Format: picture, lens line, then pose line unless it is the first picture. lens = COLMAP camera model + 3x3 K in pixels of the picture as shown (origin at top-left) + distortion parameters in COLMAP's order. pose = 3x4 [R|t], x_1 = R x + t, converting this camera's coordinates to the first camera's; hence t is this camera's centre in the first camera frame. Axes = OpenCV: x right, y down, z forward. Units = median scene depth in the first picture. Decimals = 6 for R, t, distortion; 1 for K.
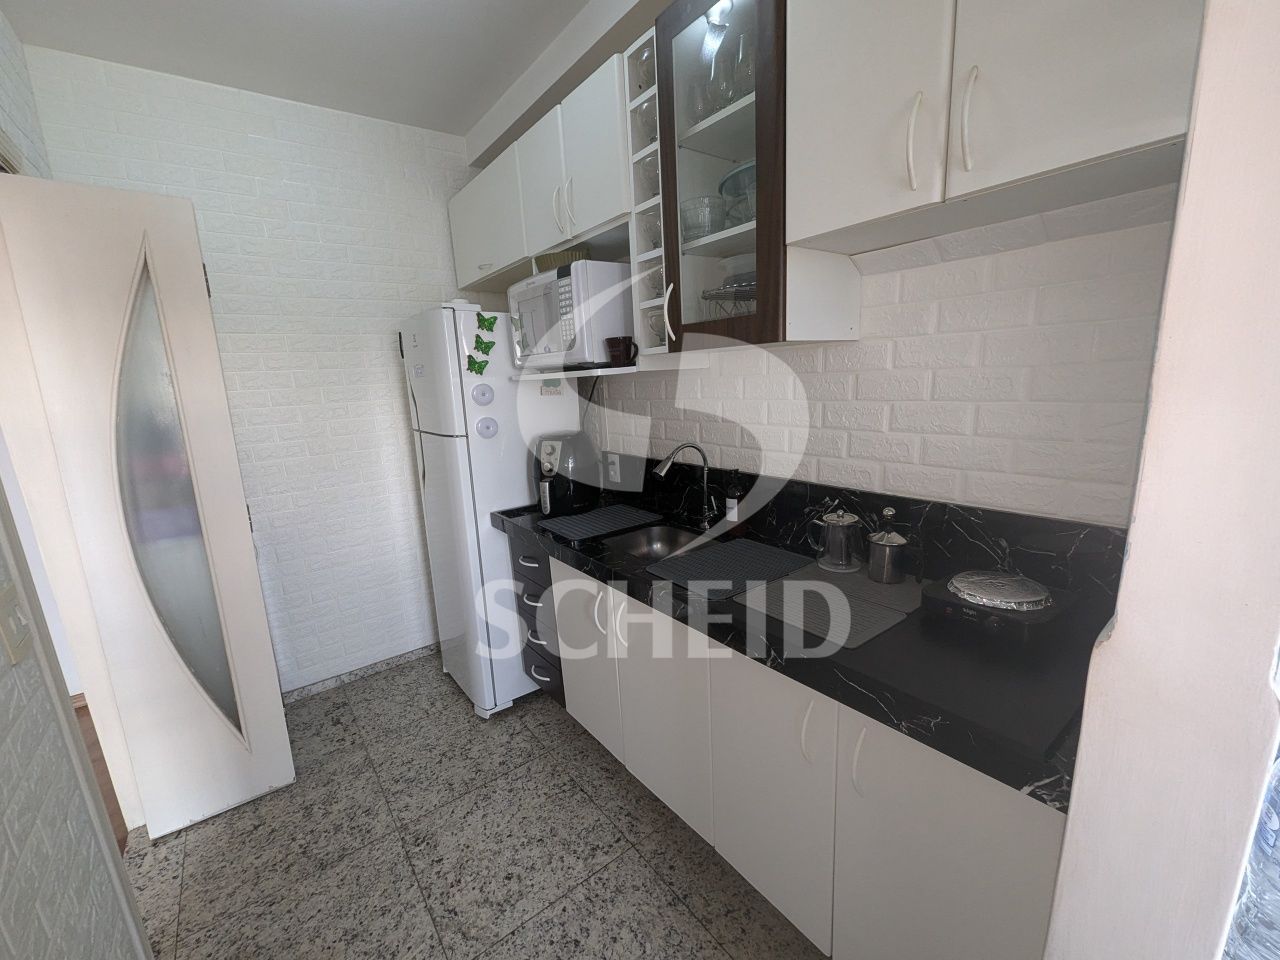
lens RADIAL K [[515.8, 0, 641.1], [0, 515.8, 481.8], [0, 0, 1]] dist [0.000607, 0.000100]
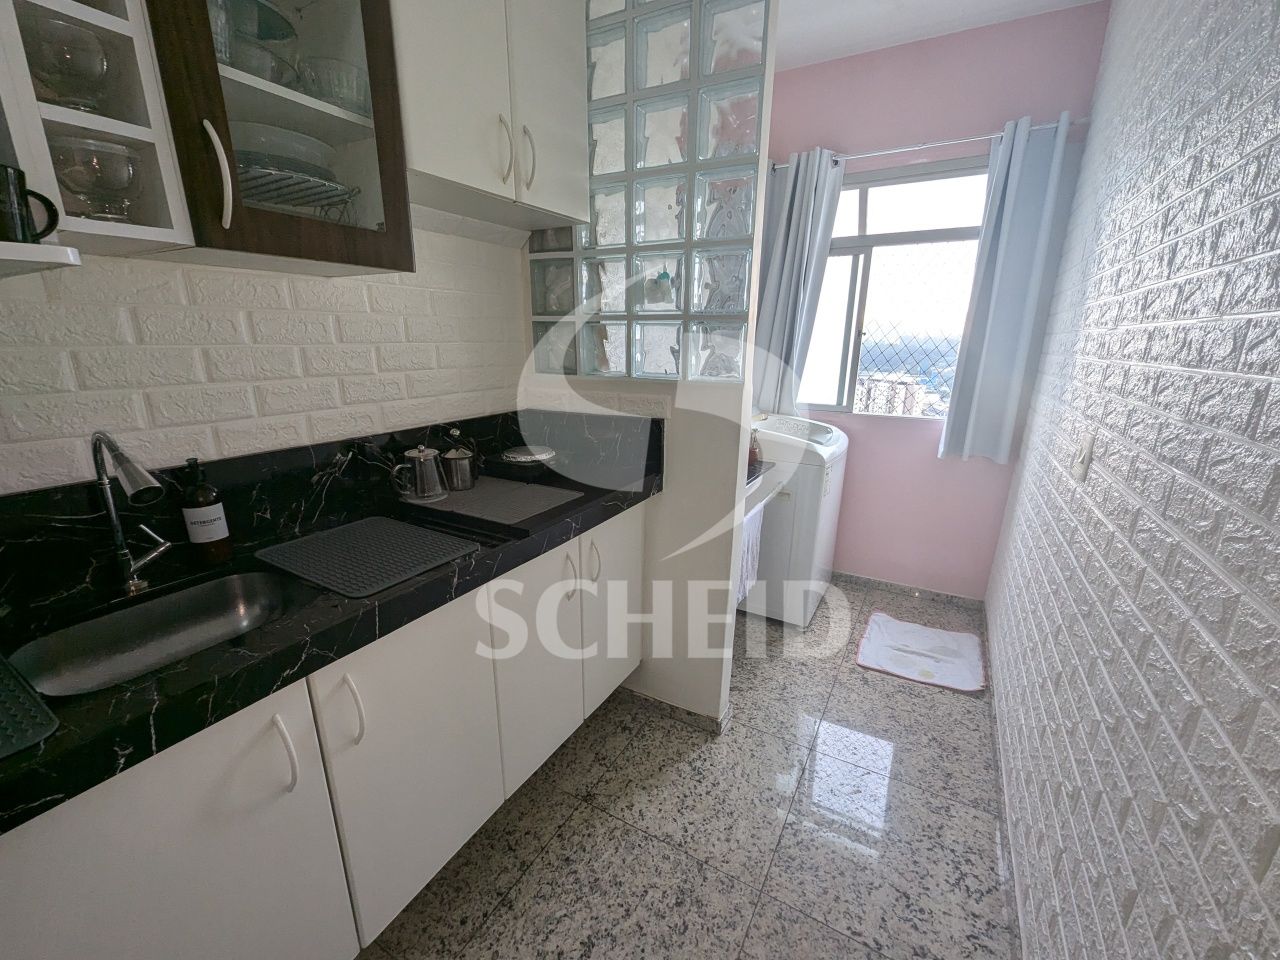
lens RADIAL K [[515.8, 0, 641.5], [0, 515.8, 482.7], [0, 0, 1]] dist [0.000607, 0.000100]
pose [[-0.373583, -0.204602, 0.904751, -0.724977], [0.201831, 0.934073, 0.294571, -0.089644], [-0.905373, 0.292654, -0.307659, 0.902465]]
